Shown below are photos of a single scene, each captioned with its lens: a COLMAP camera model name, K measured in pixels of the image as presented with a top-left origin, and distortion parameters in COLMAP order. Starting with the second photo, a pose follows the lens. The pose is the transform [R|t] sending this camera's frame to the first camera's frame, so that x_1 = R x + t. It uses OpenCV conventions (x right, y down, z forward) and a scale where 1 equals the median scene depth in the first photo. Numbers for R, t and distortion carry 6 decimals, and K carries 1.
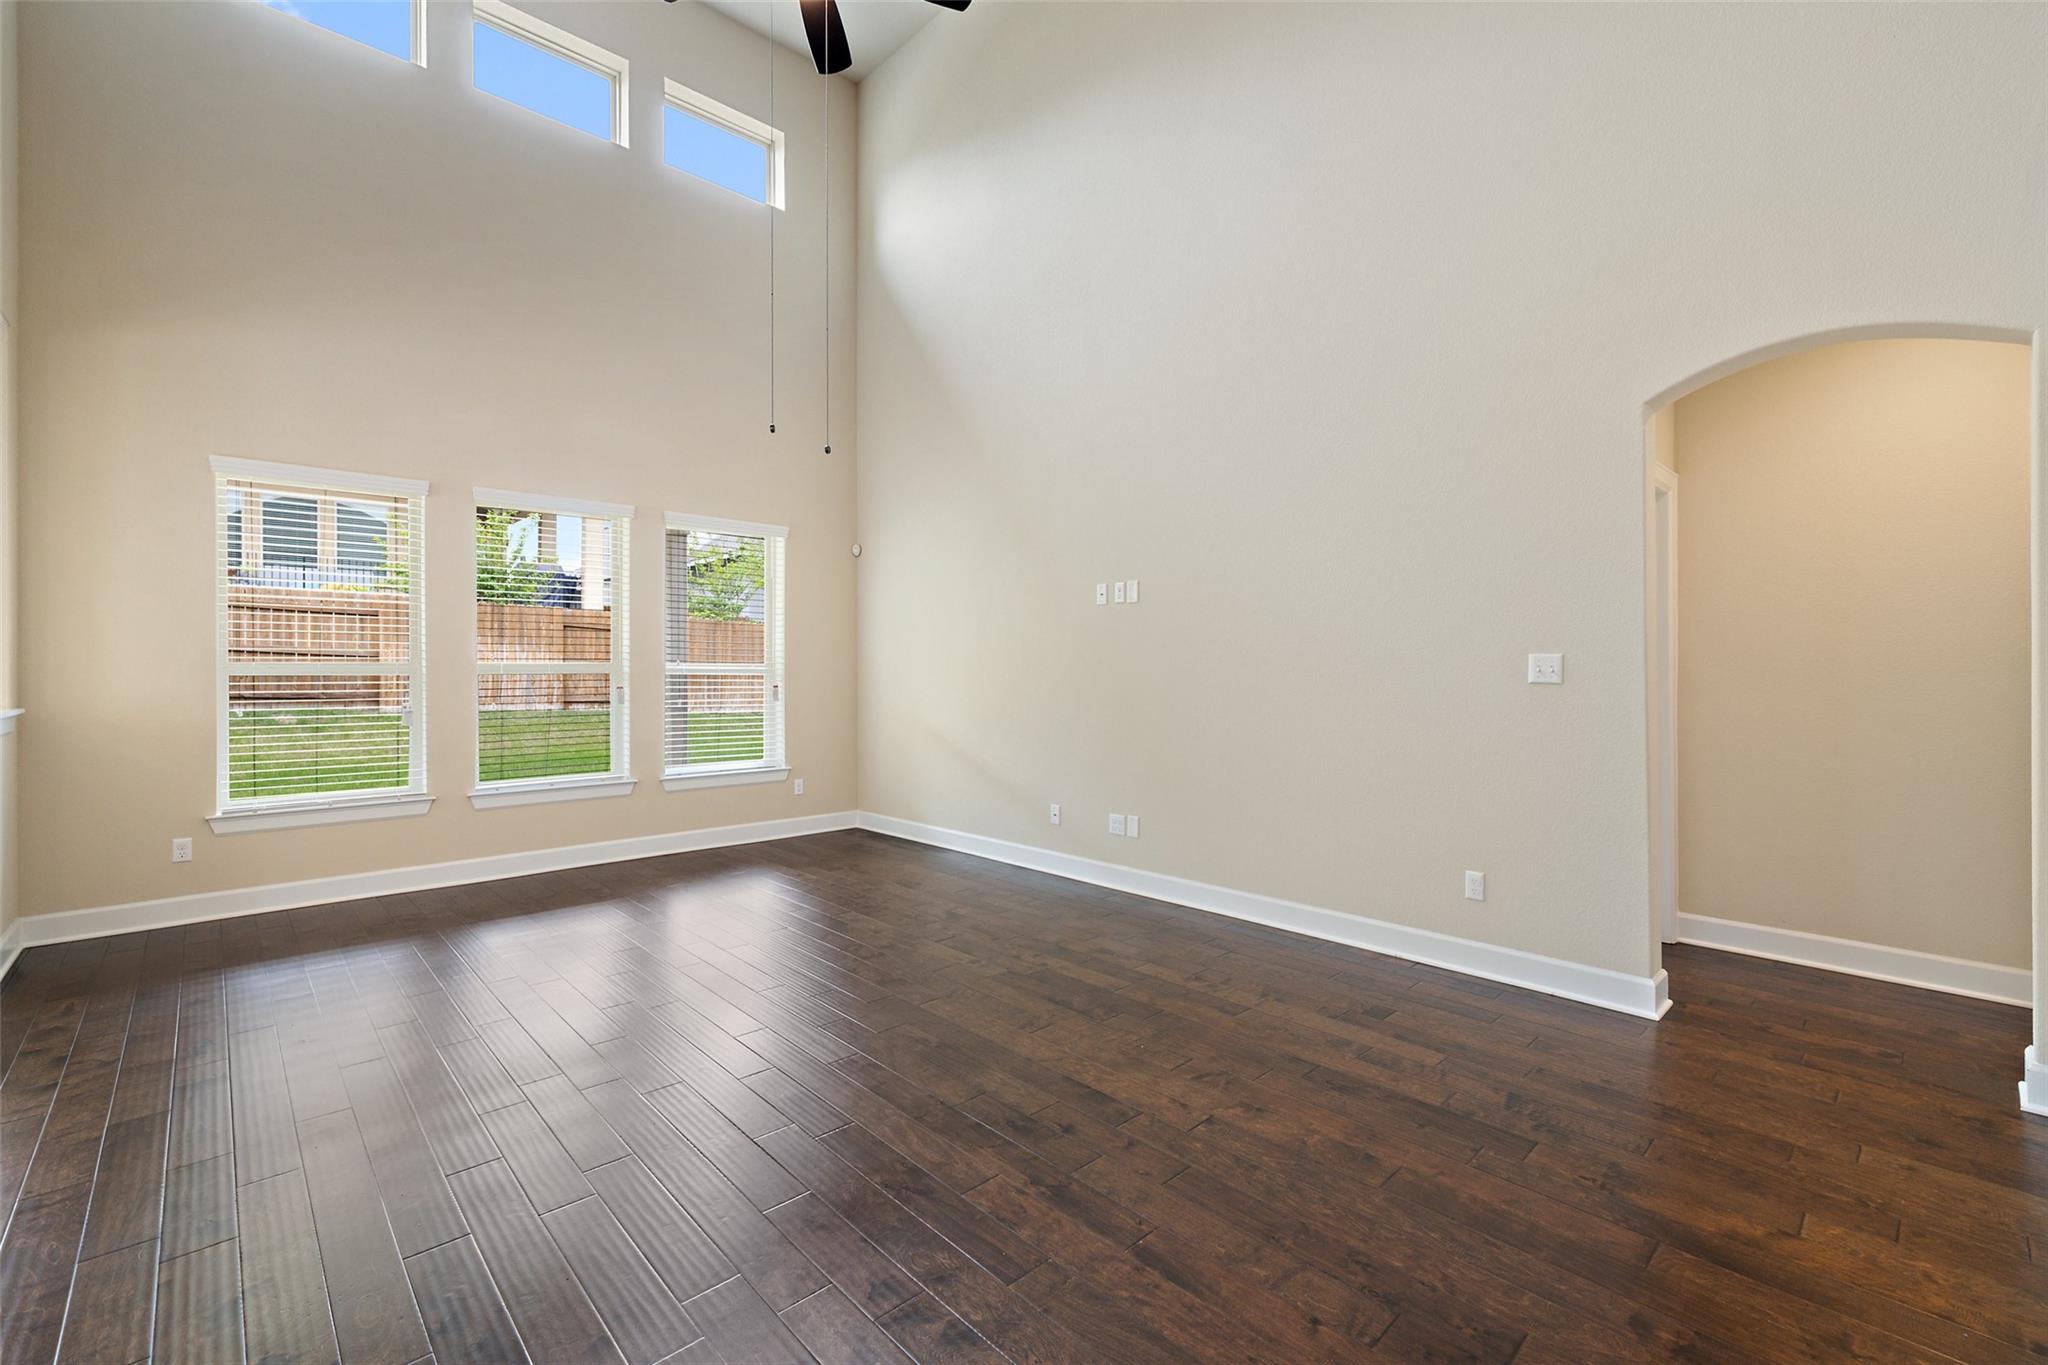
lens RADIAL K [[875.2, 0, 1026.1], [0, 875.2, 671.8], [0, 0, 1]] dist [0.002883, 0.000222]
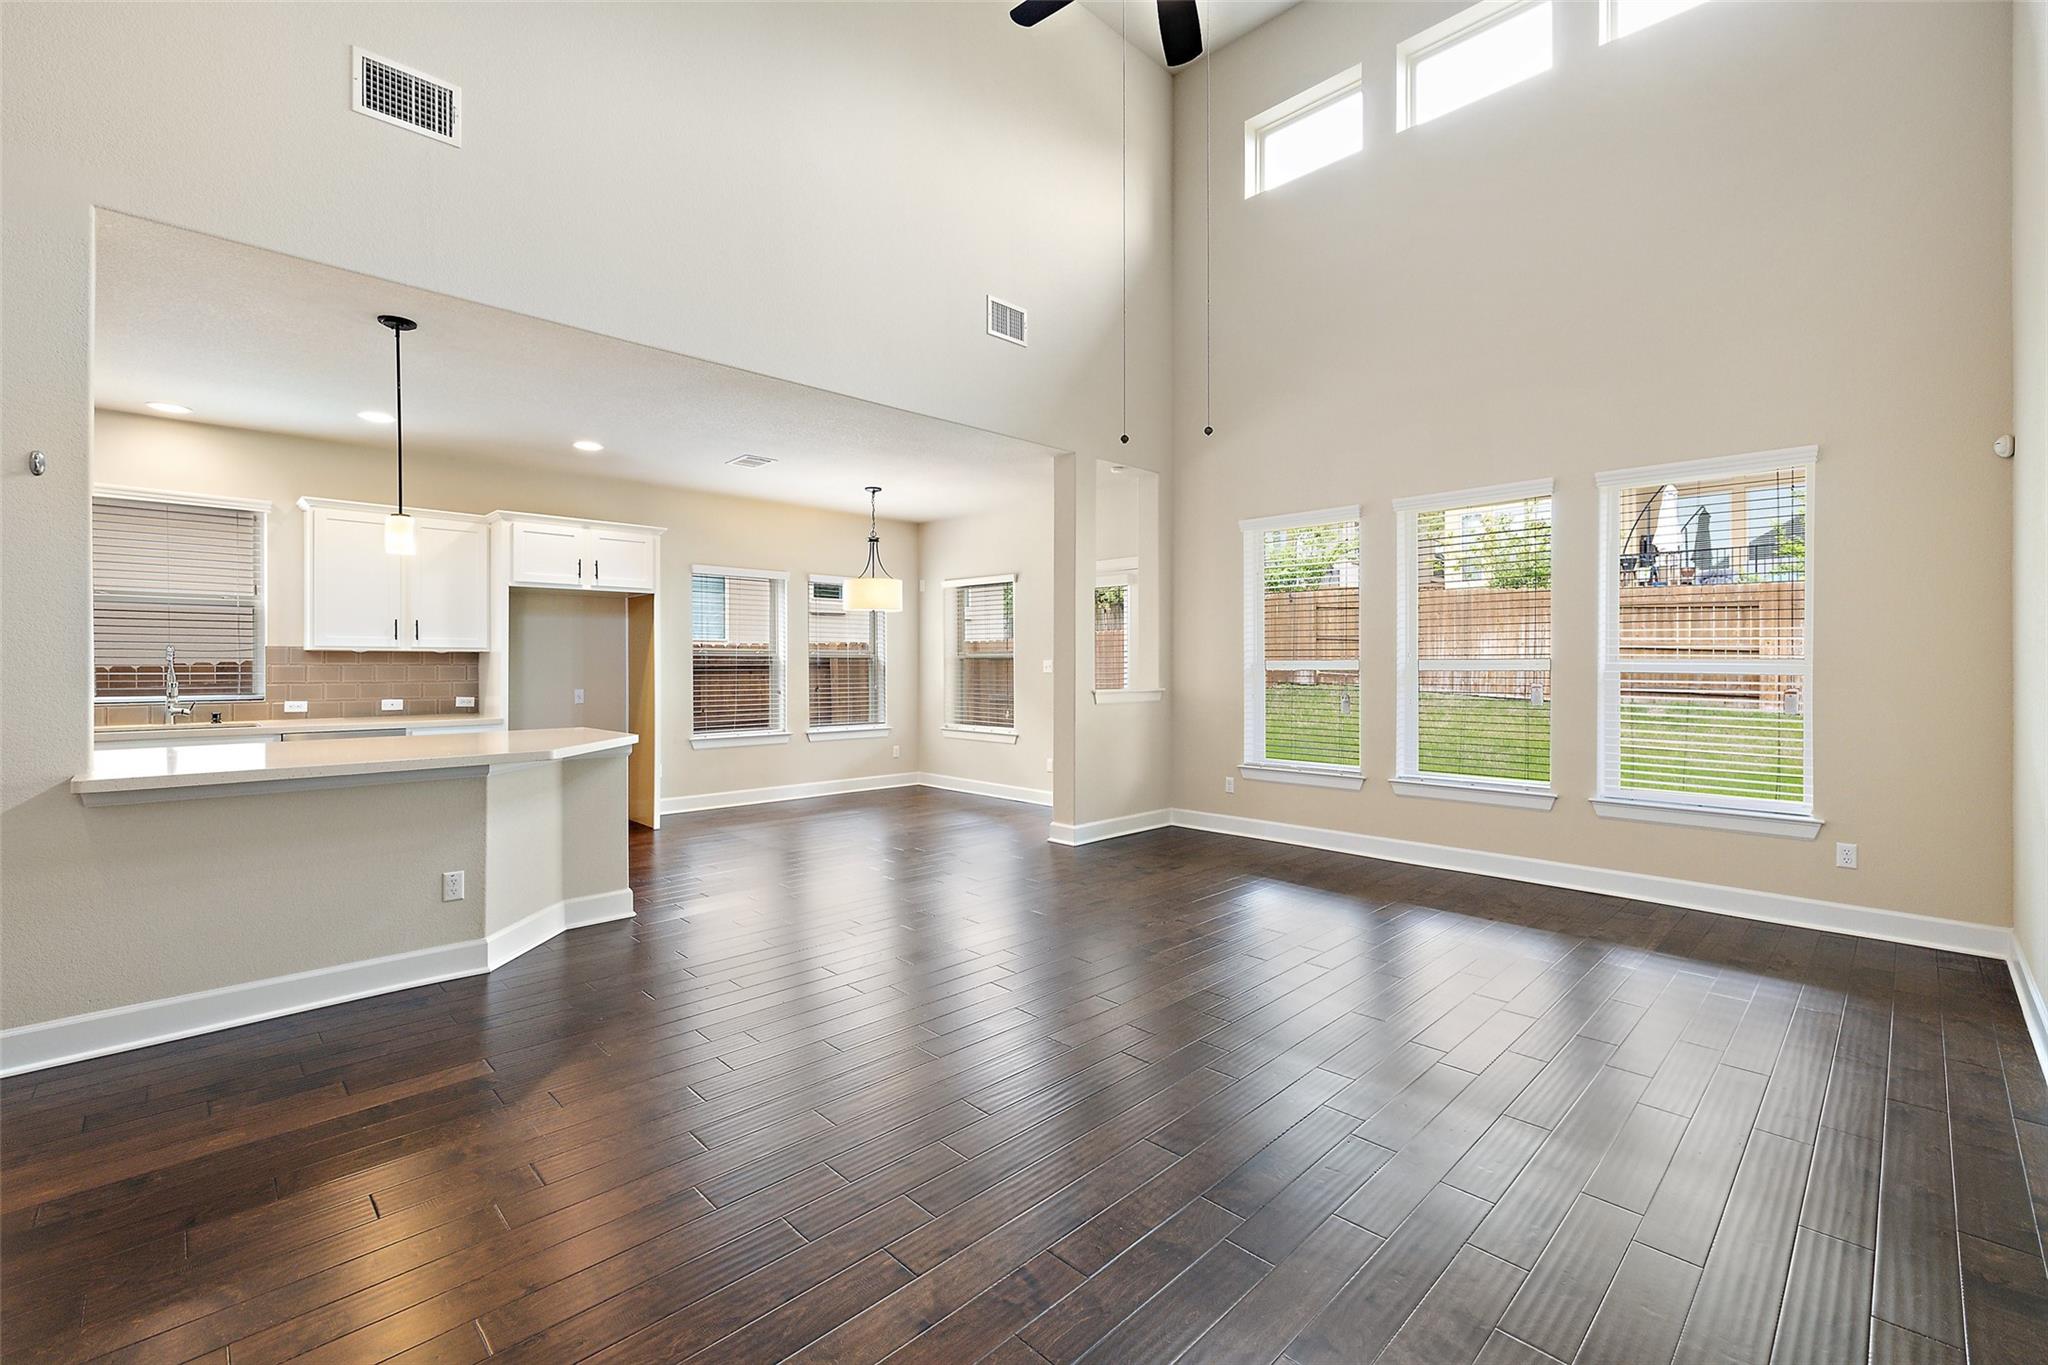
lens RADIAL K [[875.2, 0, 1026.1], [0, 875.2, 671.8], [0, 0, 1]] dist [0.002883, 0.000222]
pose [[0.015429, 0.007572, -0.999852, 0.462323], [-0.004260, 0.999963, 0.007507, -0.002199], [0.999872, 0.004143, 0.015461, 0.527913]]
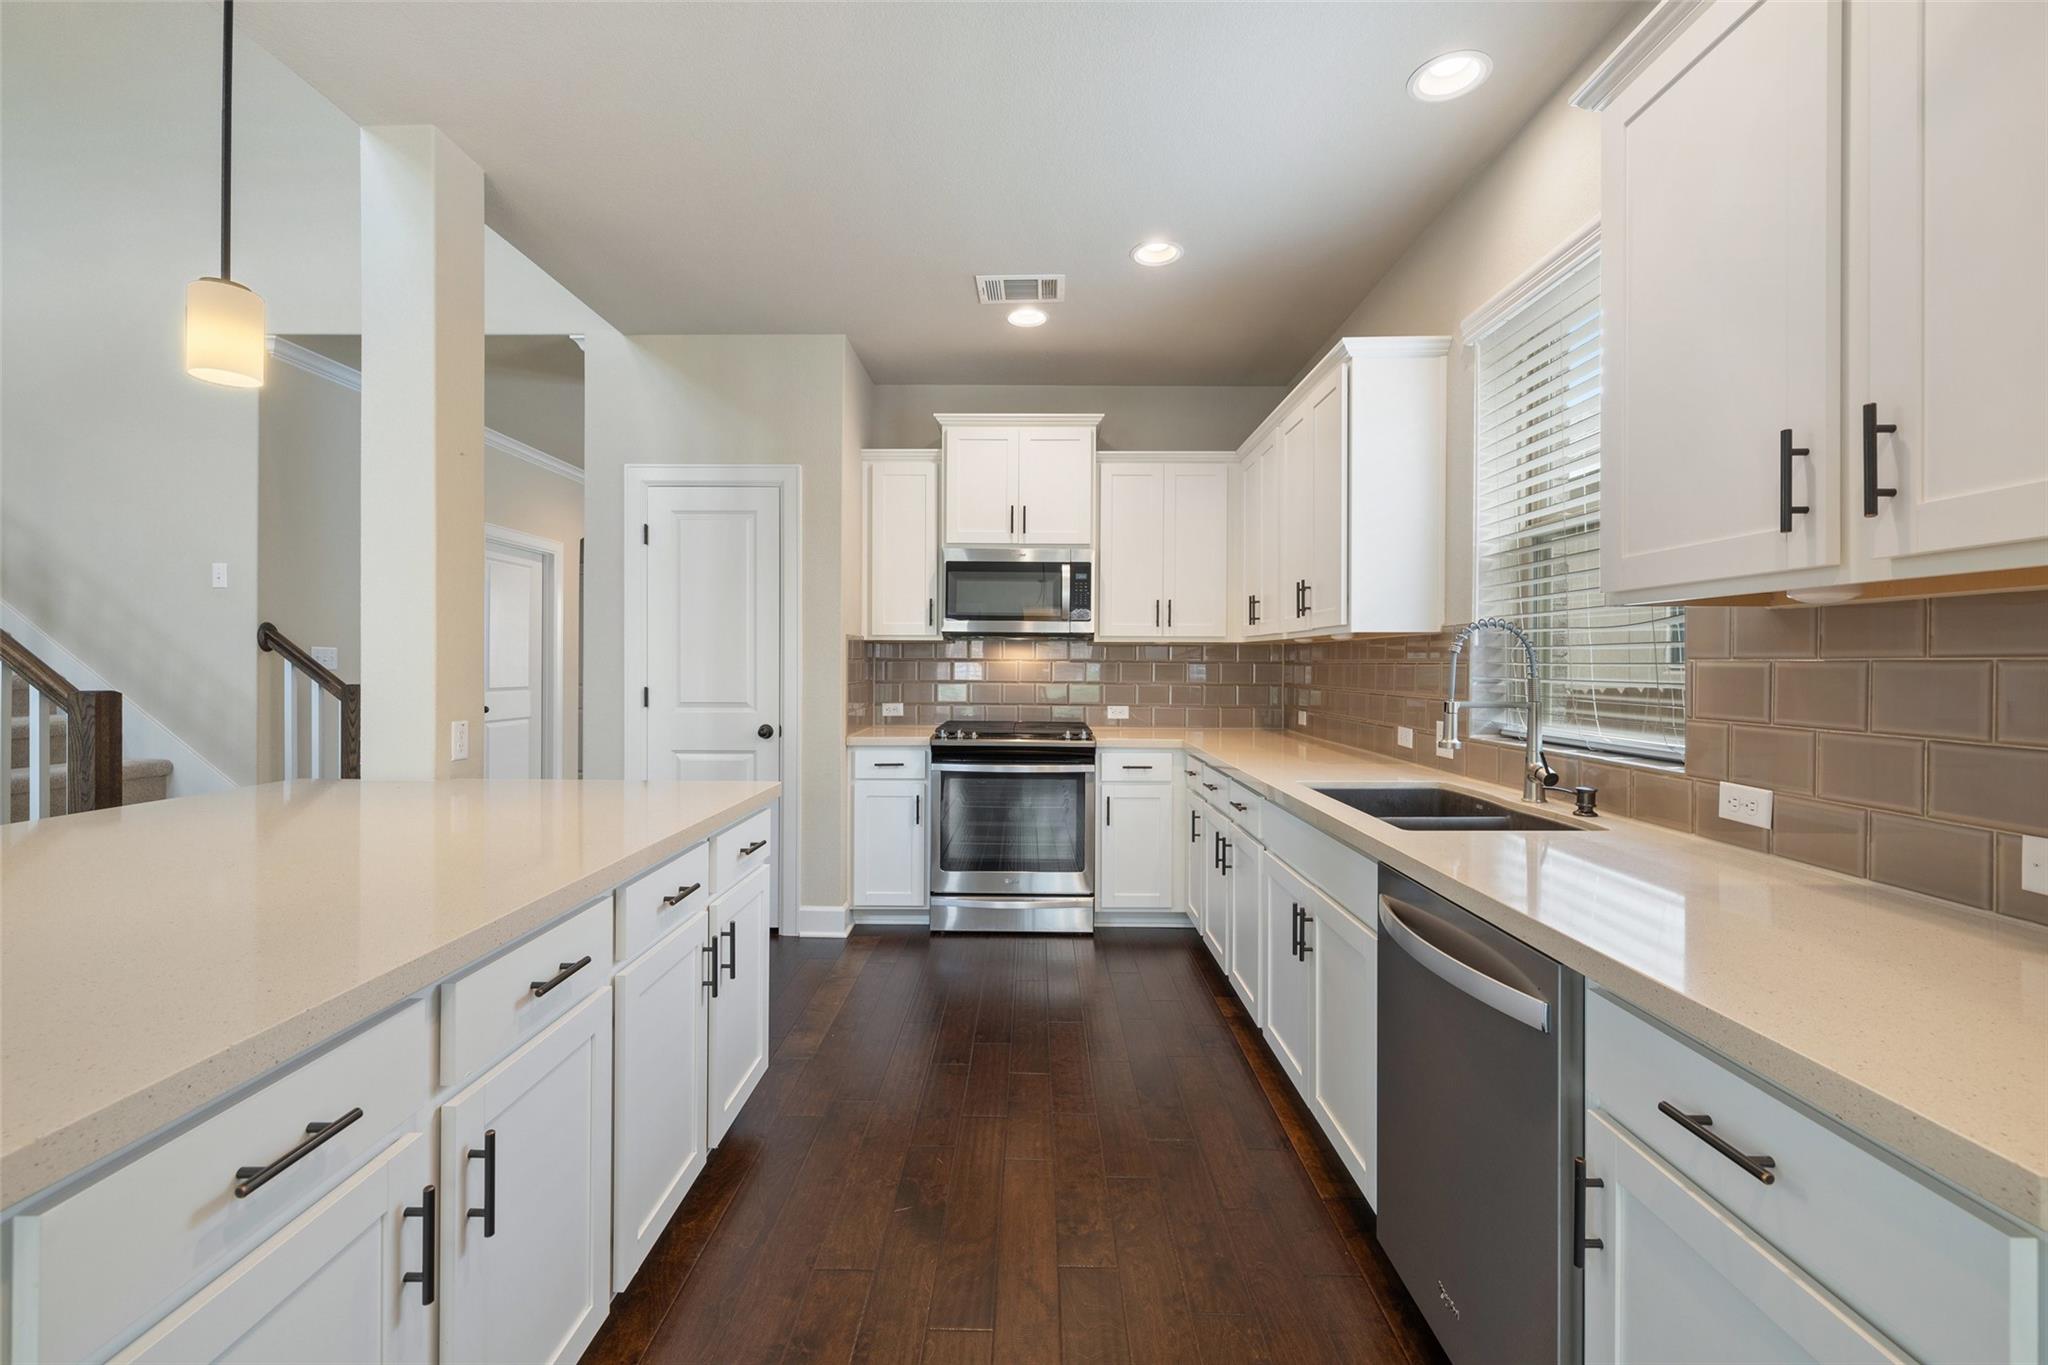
lens RADIAL K [[863.5, 0, 1022.7], [0, 863.5, 666.7], [0, 0, 1]] dist [0.001317, 0.000177]
pose [[-0.716981, -0.005014, 0.697074, -0.712477], [-0.001813, 0.999984, 0.005328, 0.002271], [-0.697090, 0.002557, -0.716979, 0.024400]]
